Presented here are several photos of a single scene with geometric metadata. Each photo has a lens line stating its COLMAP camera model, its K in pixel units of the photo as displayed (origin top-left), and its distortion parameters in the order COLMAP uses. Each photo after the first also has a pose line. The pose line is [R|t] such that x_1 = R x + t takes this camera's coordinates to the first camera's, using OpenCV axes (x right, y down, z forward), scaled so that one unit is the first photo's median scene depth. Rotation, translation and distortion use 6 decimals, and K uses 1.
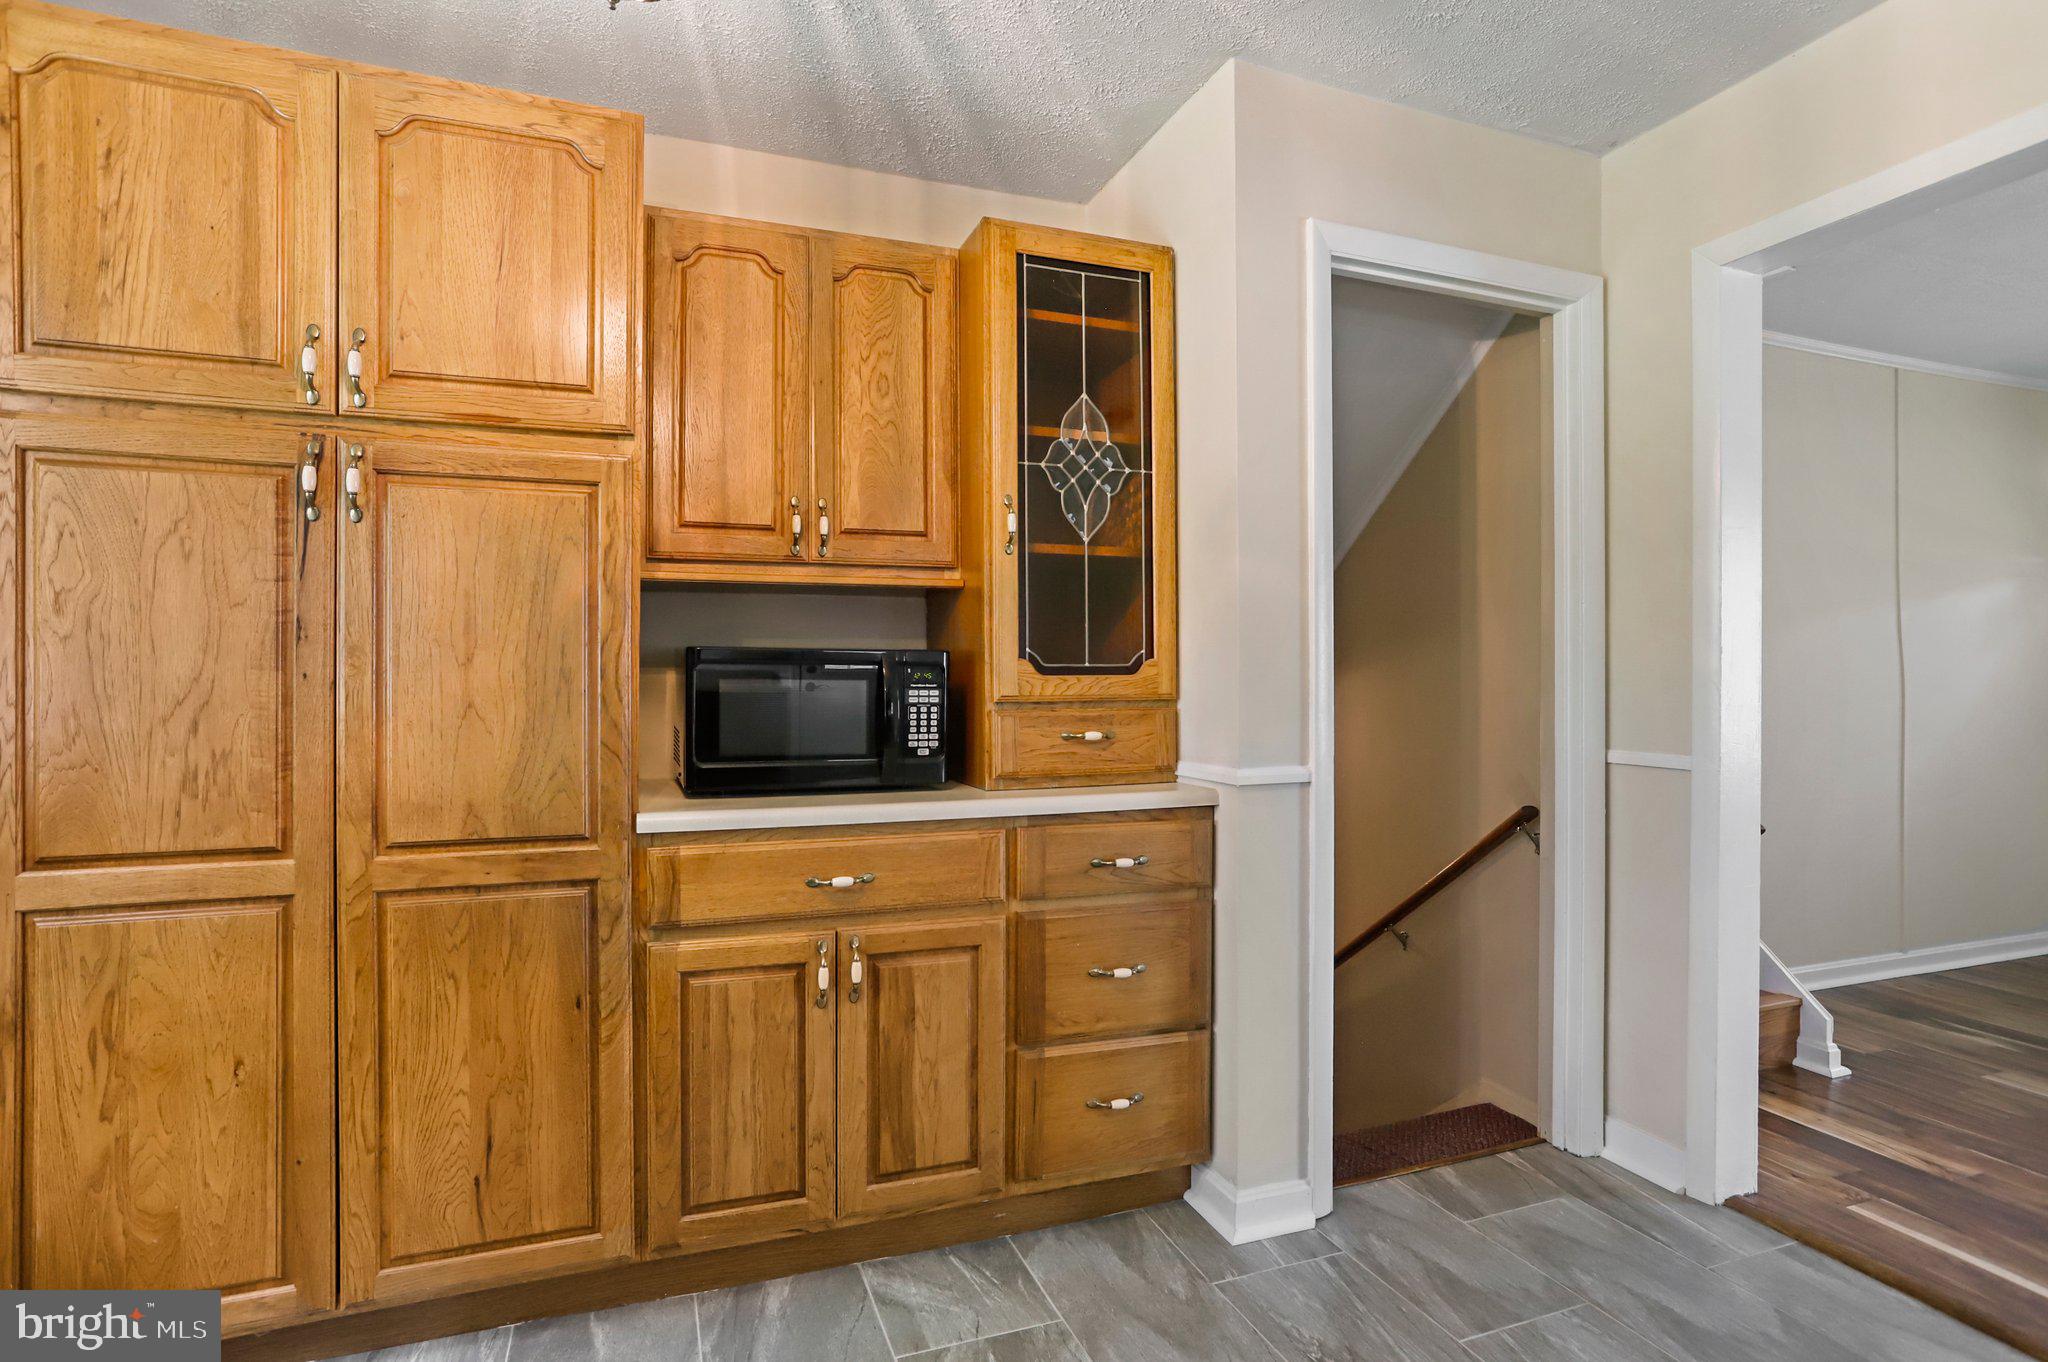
lens RADIAL K [[1023.9, 0, 1029.9], [0, 1023.9, 676.0], [0, 0, 1]] dist [-0.032258, 0.013390]
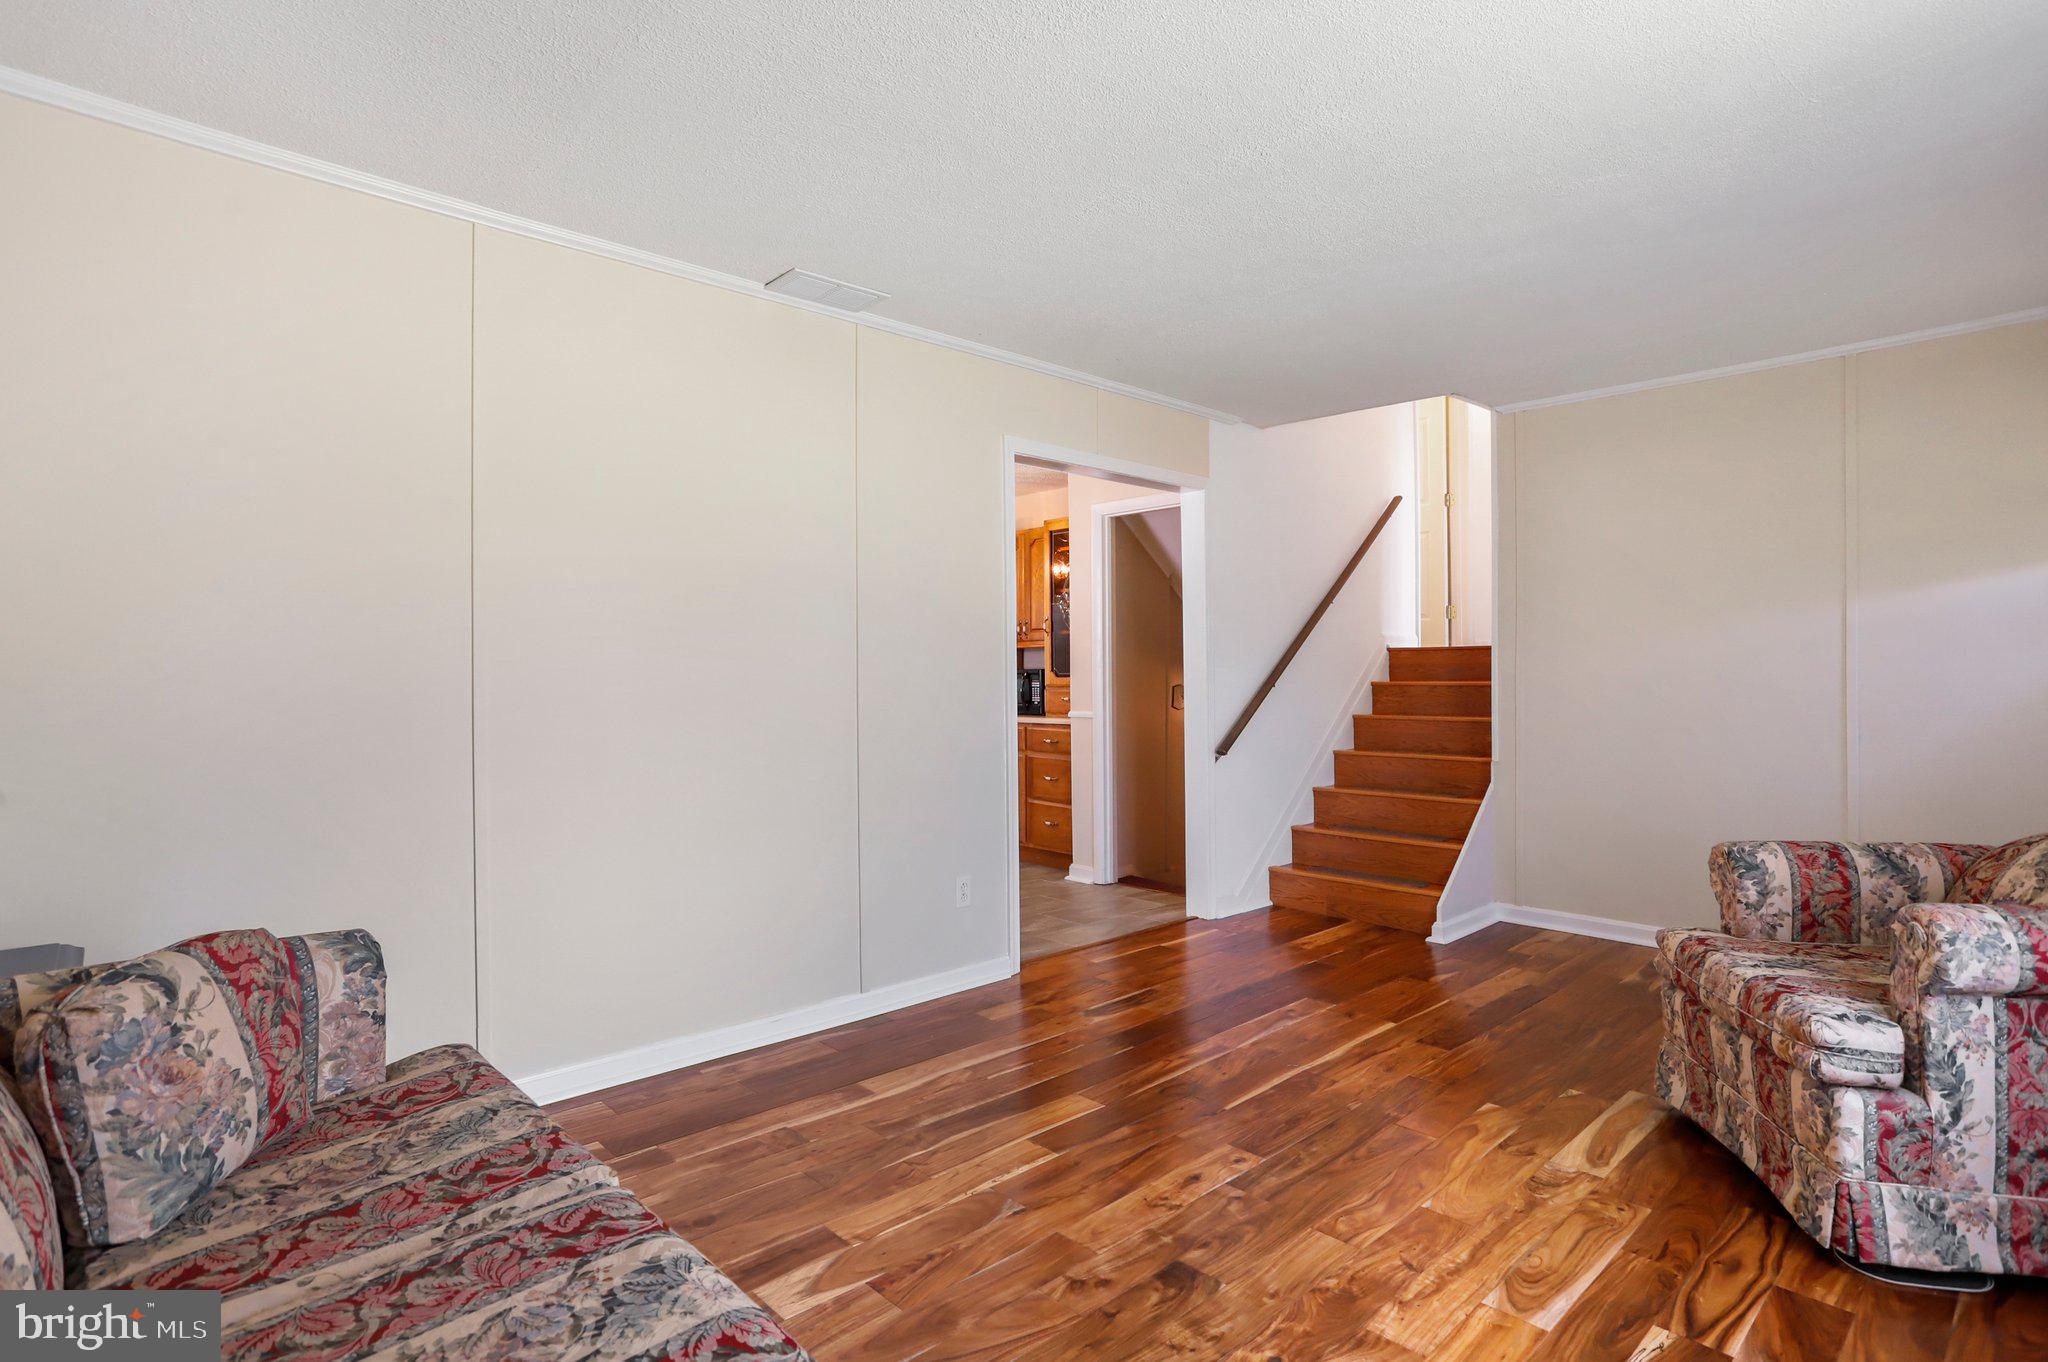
lens RADIAL K [[1023.9, 0, 1034.1], [0, 1023.9, 689.1], [0, 0, 1]] dist [-0.032258, 0.013390]
pose [[0.405957, 0.007557, -0.913861, 2.910363], [-0.000571, 0.999968, 0.008015, 0.010706], [0.913892, -0.002732, 0.405948, -0.235939]]
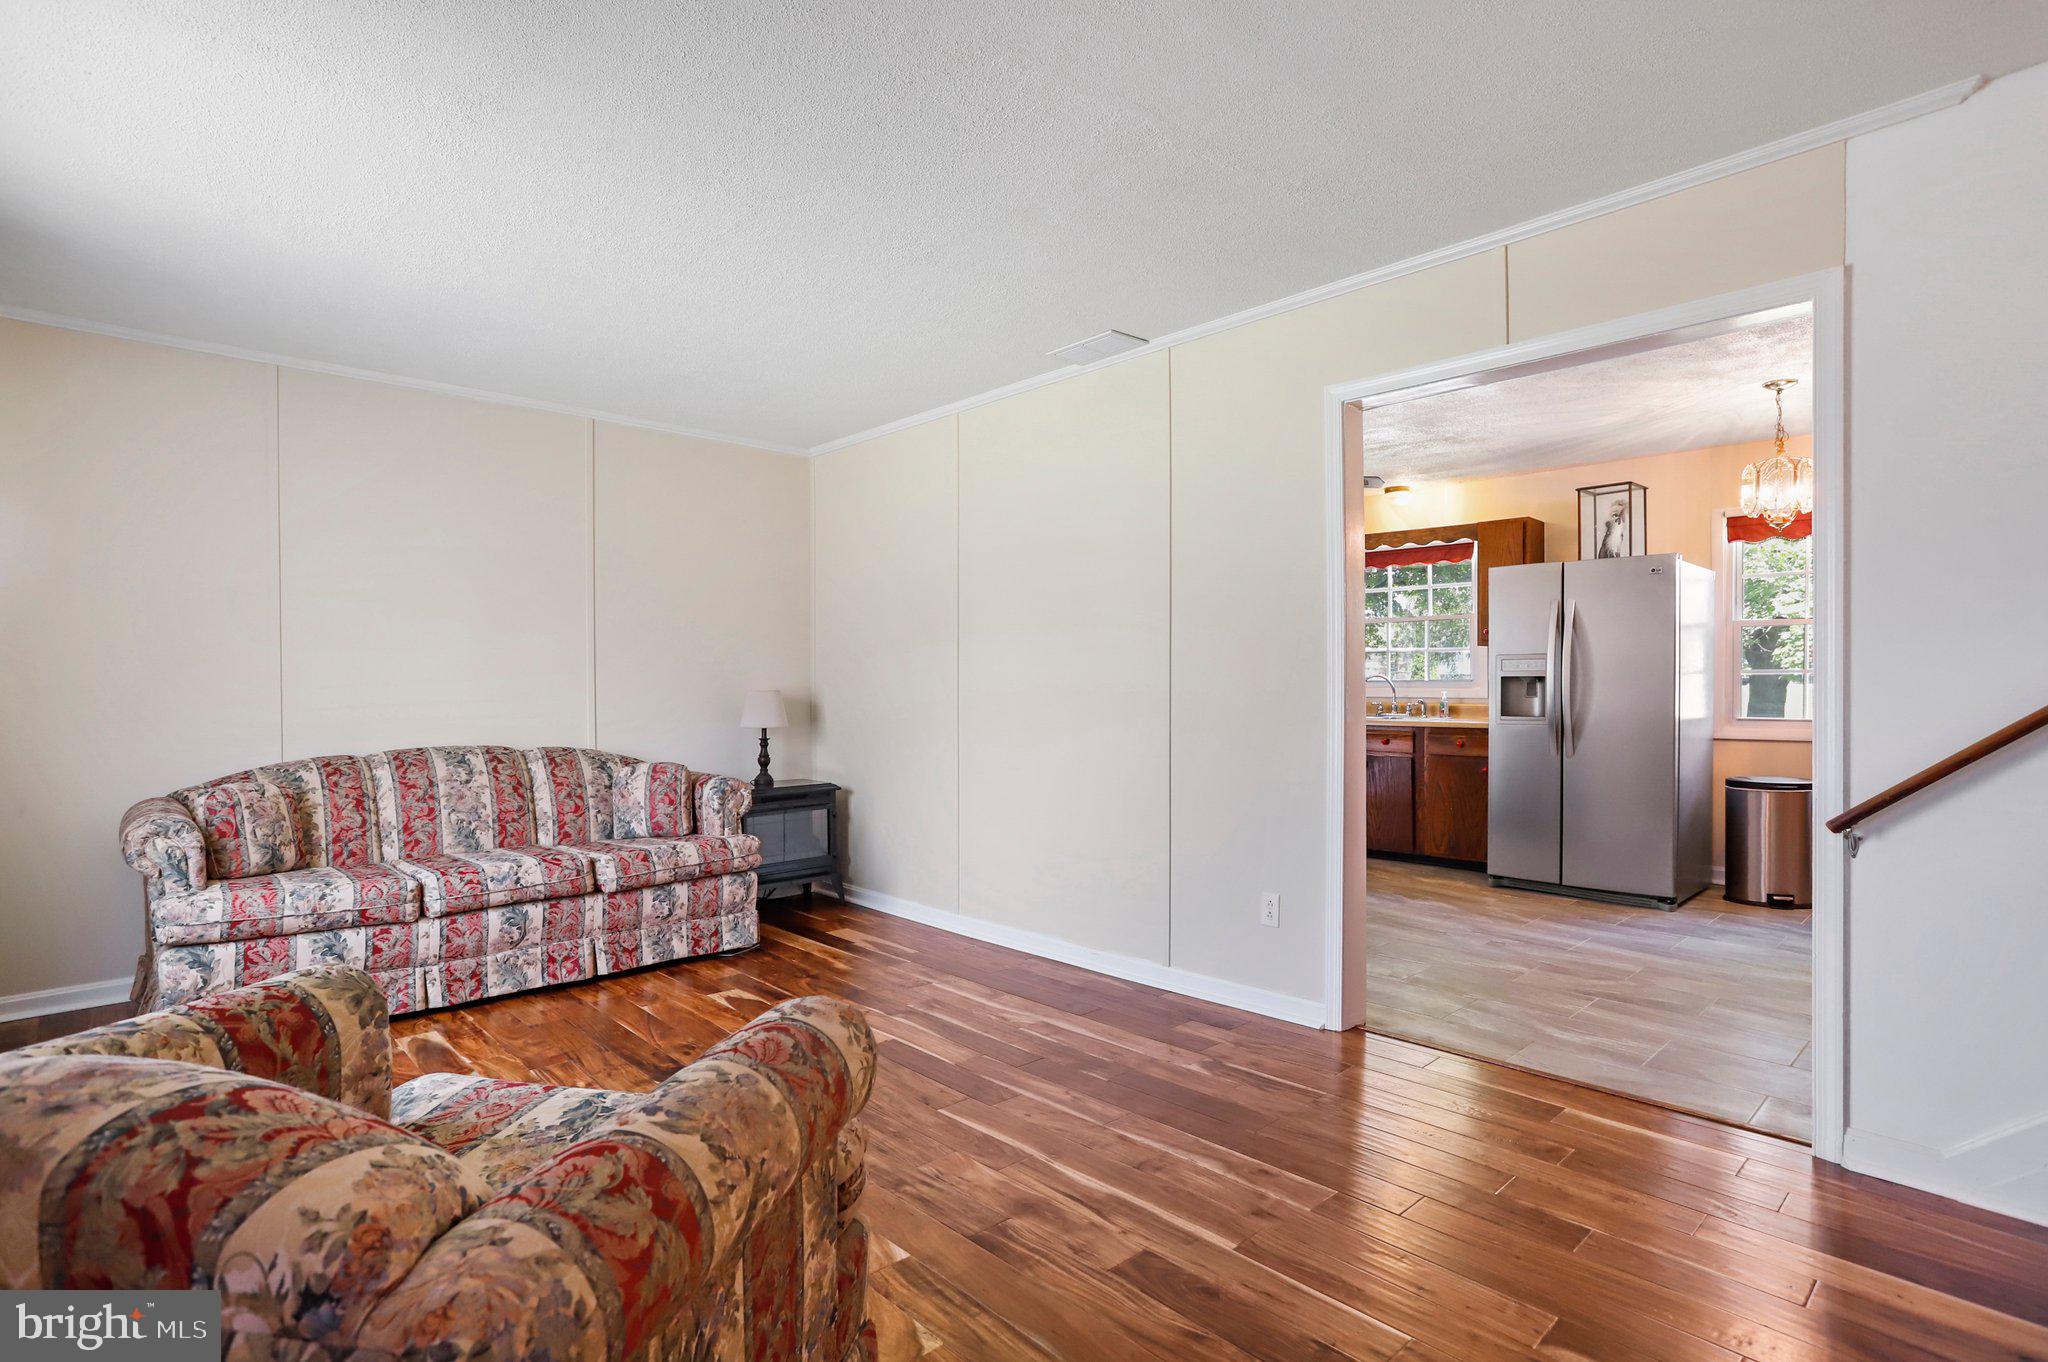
lens RADIAL K [[1023.9, 0, 1023.6], [0, 1023.9, 697.4], [0, 0, 1]] dist [-0.032258, 0.013390]
pose [[-0.923778, 0.004884, -0.382896, 2.150059], [0.003797, 0.999986, 0.003595, 0.035286], [0.382909, 0.001867, -0.923784, 1.927447]]
